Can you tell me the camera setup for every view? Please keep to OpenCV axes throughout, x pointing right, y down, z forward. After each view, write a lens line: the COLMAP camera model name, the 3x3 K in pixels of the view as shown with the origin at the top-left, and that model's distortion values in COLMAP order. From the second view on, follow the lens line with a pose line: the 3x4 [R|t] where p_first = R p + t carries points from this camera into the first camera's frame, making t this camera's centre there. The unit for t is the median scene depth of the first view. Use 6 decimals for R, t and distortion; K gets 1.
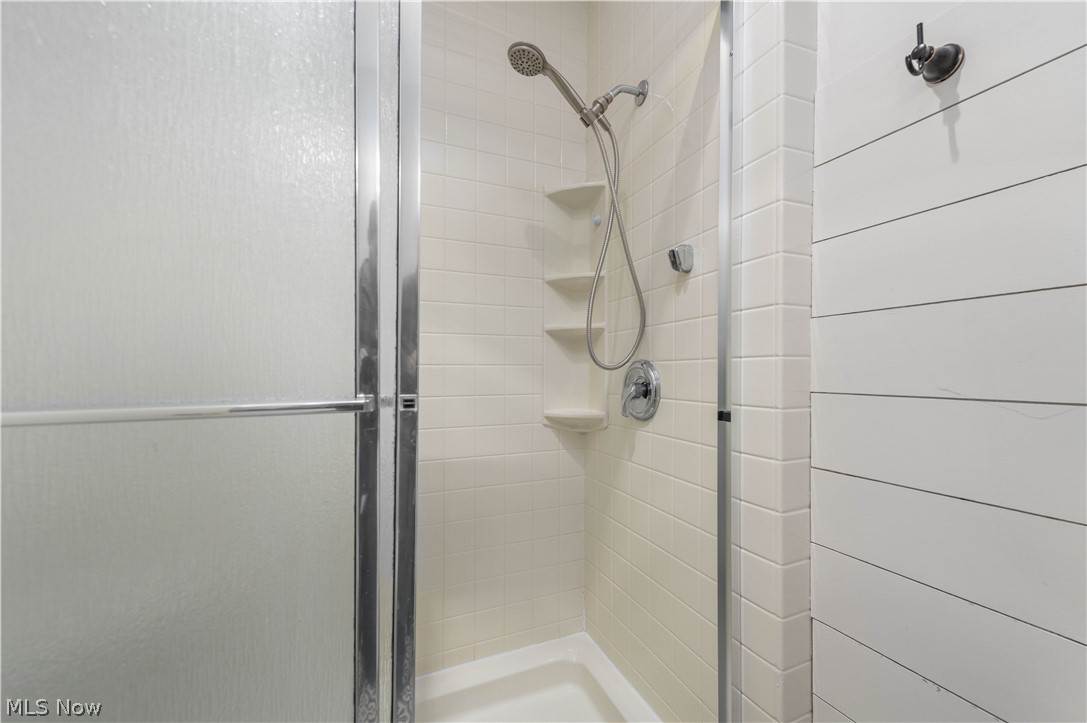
lens RADIAL K [[435.3, 0, 547.3], [0, 435.3, 371.1], [0, 0, 1]] dist [0.015392, -0.003814]
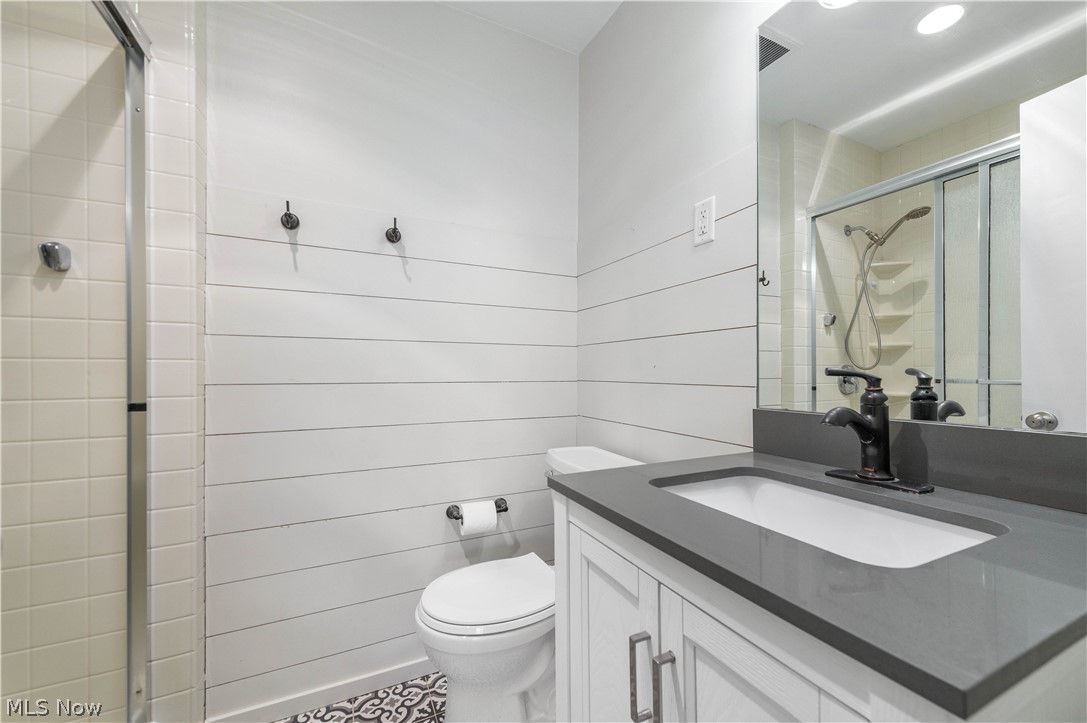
lens RADIAL K [[435.3, 0, 551.8], [0, 435.3, 369.3], [0, 0, 1]] dist [0.015392, -0.003814]
pose [[-0.035933, 0.006641, 0.999332, -0.870268], [-0.003614, 0.999971, -0.006775, 0.001776], [-0.999348, -0.003855, -0.035908, -0.108610]]
